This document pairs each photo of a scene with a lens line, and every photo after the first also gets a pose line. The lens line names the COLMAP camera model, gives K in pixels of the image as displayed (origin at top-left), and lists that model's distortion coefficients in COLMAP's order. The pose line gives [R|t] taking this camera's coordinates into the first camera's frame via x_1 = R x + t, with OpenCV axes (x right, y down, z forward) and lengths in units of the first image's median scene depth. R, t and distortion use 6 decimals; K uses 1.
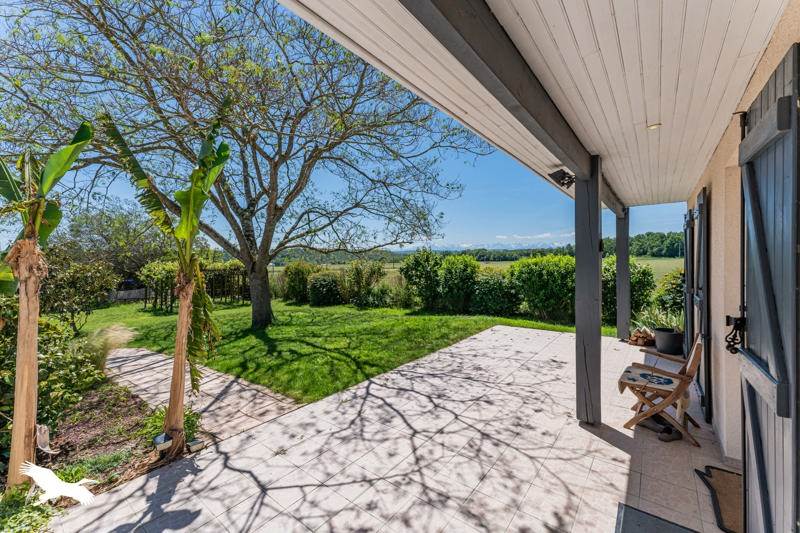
lens RADIAL K [[313.5, 0, 398.8], [0, 313.5, 265.9], [0, 0, 1]] dist [0.000633, 0.000084]
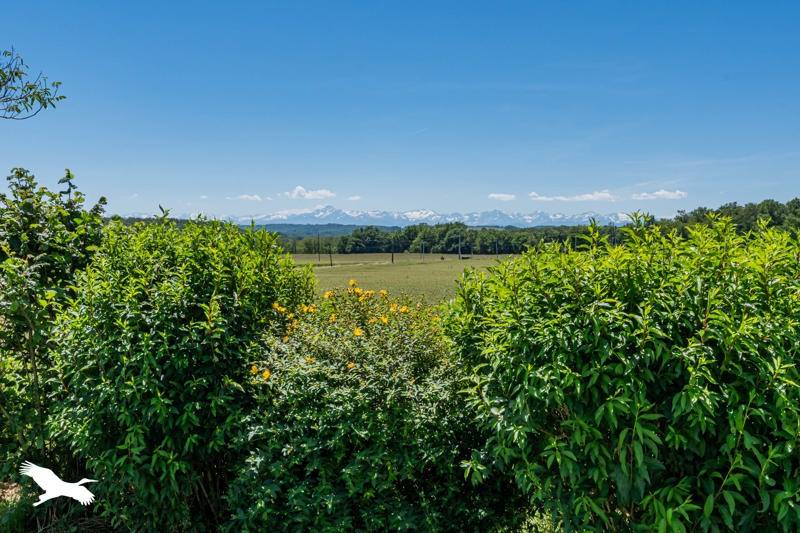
lens RADIAL K [[773.9, 0, 400.3], [0, 773.9, 265.5], [0, 0, 1]] dist [-0.000958, 0.000000]
pose [[0.982488, 0.012573, 0.185900, 0.244920], [-0.013199, 0.999911, 0.002131, -0.013813], [-0.185857, -0.004548, 0.982566, 0.607387]]
